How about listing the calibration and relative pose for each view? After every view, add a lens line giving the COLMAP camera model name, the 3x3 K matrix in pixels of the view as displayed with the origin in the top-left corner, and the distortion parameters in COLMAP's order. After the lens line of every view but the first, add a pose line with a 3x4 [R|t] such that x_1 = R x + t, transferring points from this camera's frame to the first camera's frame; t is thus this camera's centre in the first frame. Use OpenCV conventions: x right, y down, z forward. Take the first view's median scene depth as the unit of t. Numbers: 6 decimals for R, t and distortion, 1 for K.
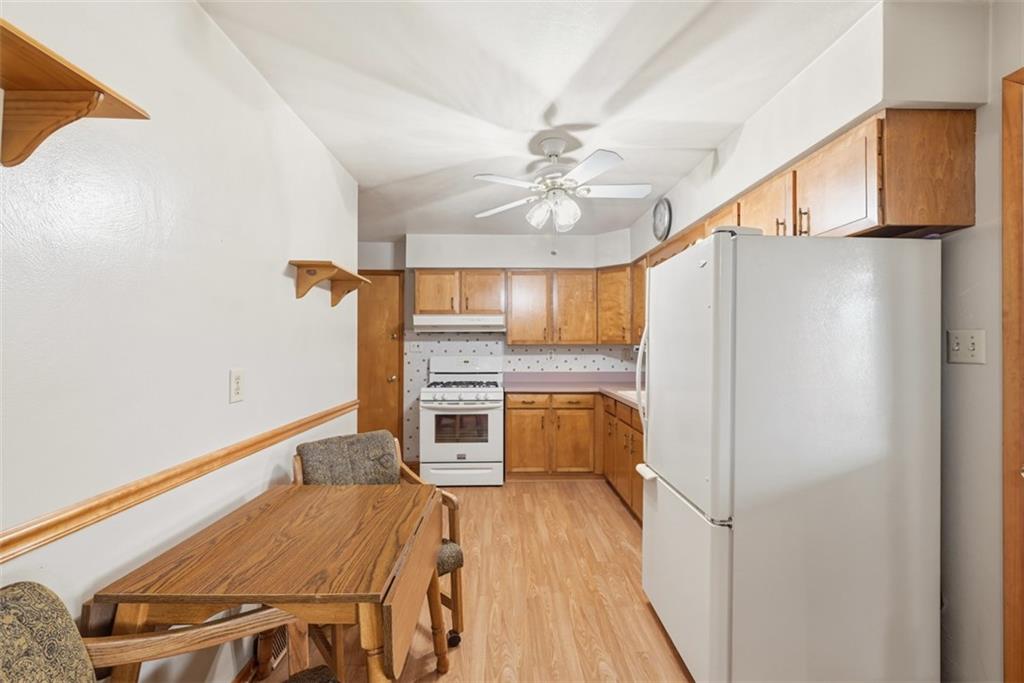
lens RADIAL K [[432.2, 0, 512.0], [0, 432.2, 341.5], [0, 0, 1]] dist [0.000888, -0.000091]
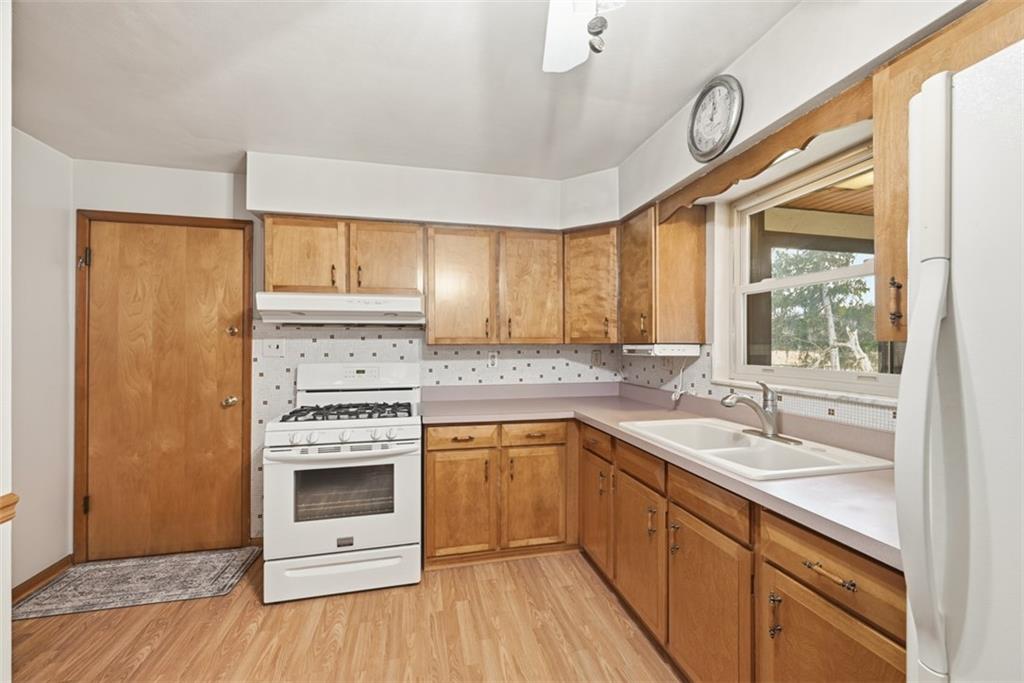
lens RADIAL K [[409.7, 0, 512.0], [0, 409.7, 341.5], [0, 0, 1]] dist [0.000368, 0.000033]
pose [[0.979597, 0.001264, 0.200966, -0.010819], [-0.001164, 0.999999, -0.000617, 0.003584], [-0.200966, 0.000370, 0.979598, 0.419178]]
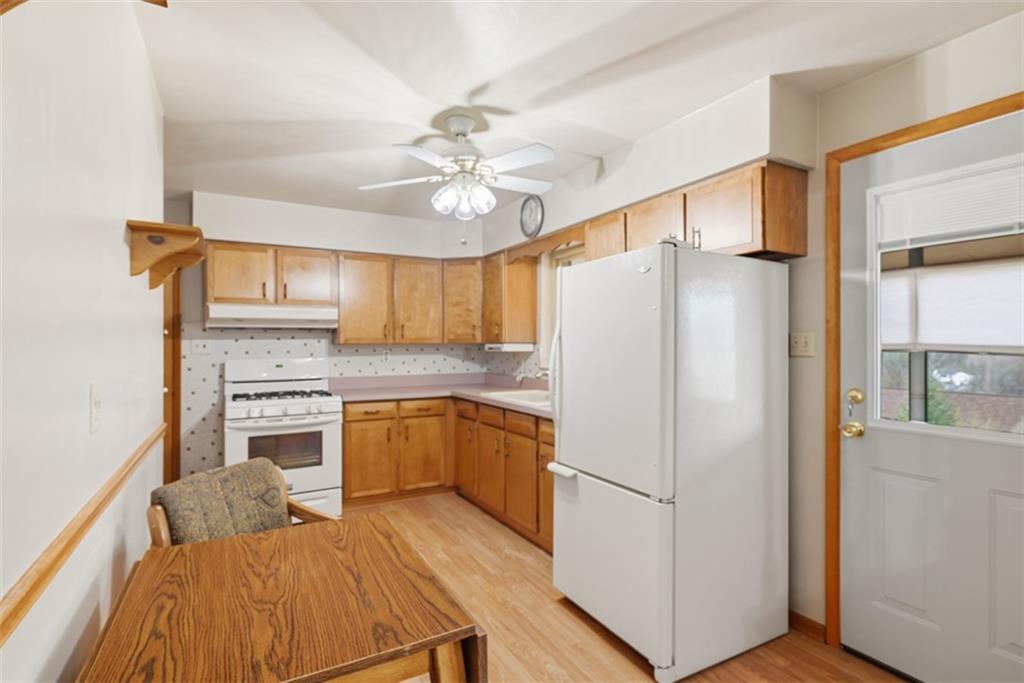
lens RADIAL K [[498.7, 0, 512.0], [0, 498.7, 341.5], [0, 0, 1]] dist [-0.000321, -0.000020]
pose [[0.882836, -0.000042, 0.469681, -0.175934], [-0.001317, 0.999996, 0.002565, -0.000004], [-0.469679, -0.002883, 0.882833, 0.015577]]
